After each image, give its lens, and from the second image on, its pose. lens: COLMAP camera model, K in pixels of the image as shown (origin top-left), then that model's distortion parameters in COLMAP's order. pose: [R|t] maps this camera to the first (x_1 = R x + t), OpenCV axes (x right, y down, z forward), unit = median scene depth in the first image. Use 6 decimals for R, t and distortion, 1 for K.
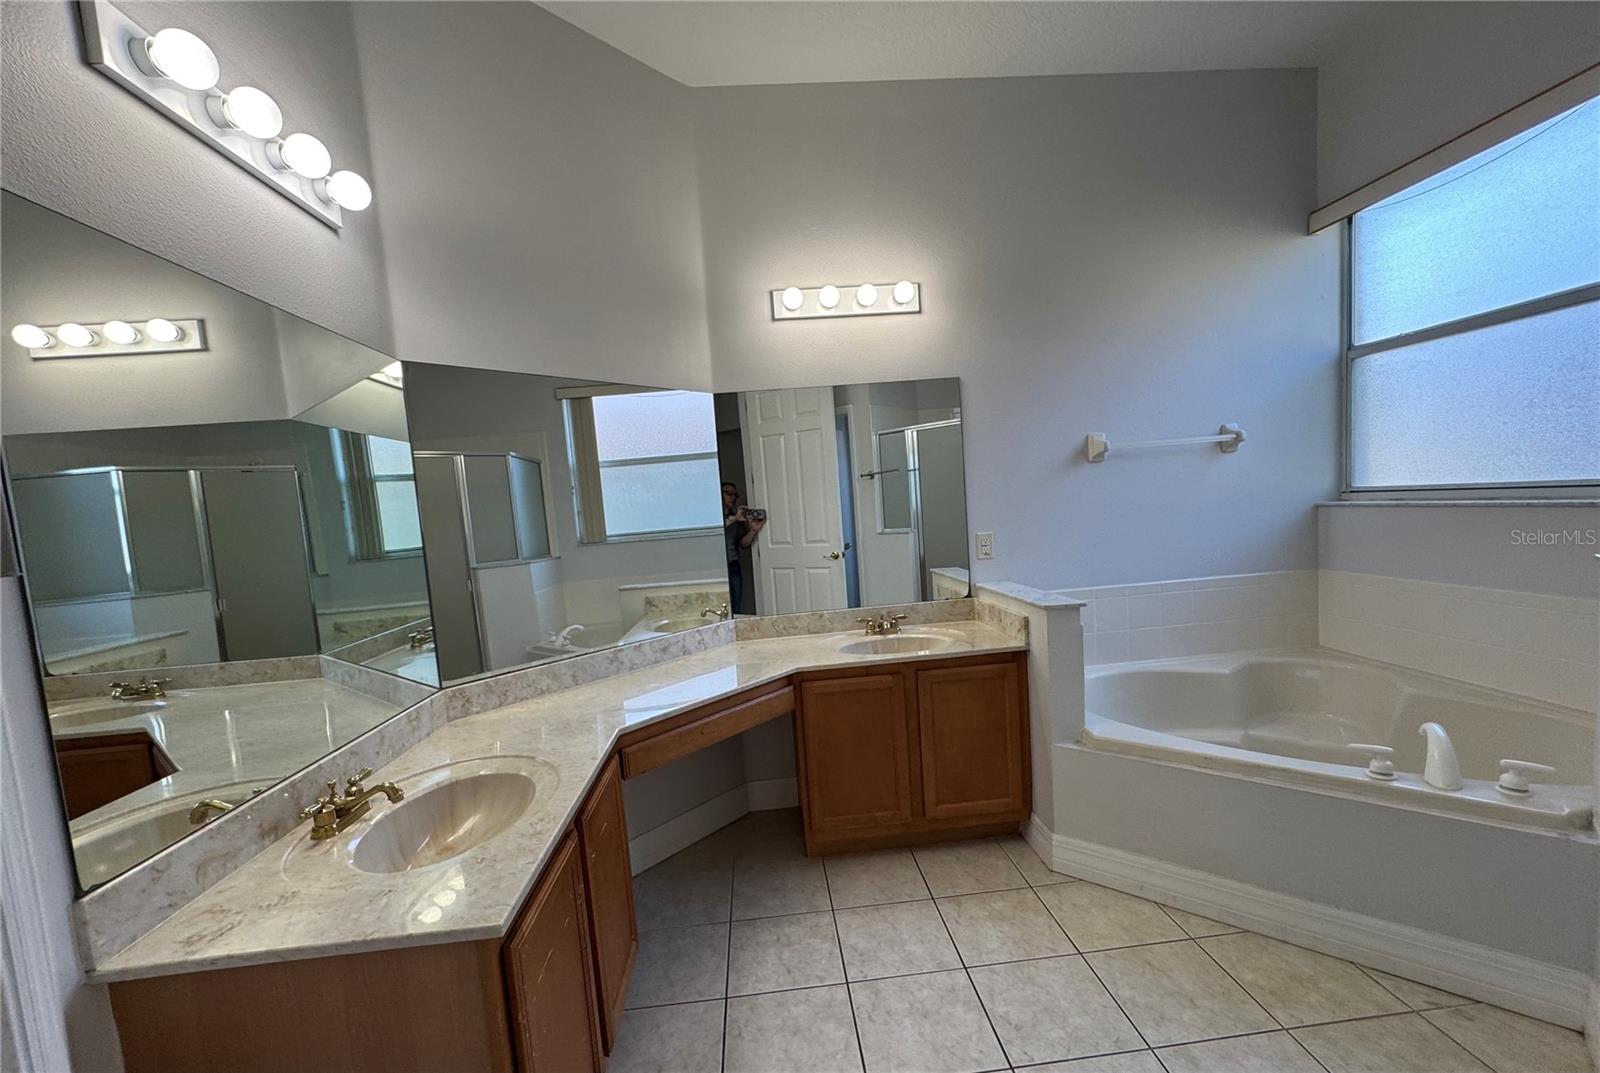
lens RADIAL K [[659.2, 0, 800.8], [0, 659.2, 558.0], [0, 0, 1]] dist [0.000008, -0.000025]
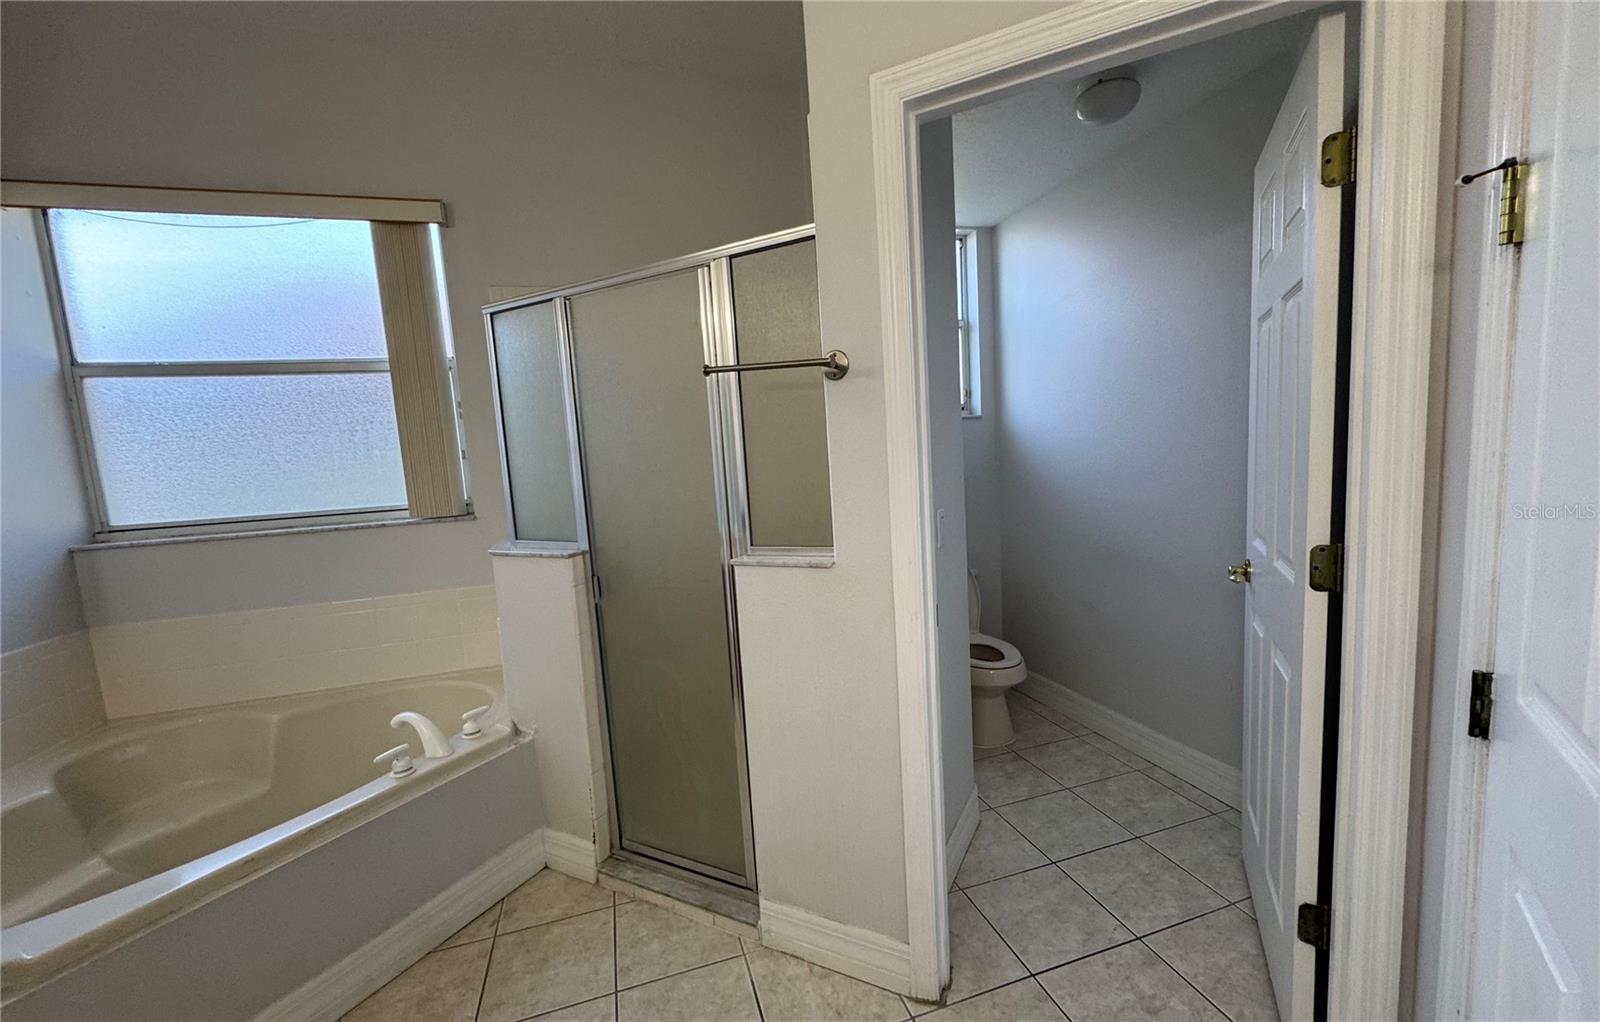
lens RADIAL K [[643.4, 0, 800.0], [0, 643.4, 511.0], [0, 0, 1]] dist [-0.001568, -0.000269]
pose [[-0.214004, -0.010685, 0.976774, -0.263605], [0.157690, 0.986447, 0.045339, -0.036260], [-0.964021, 0.163731, -0.209419, 0.470882]]
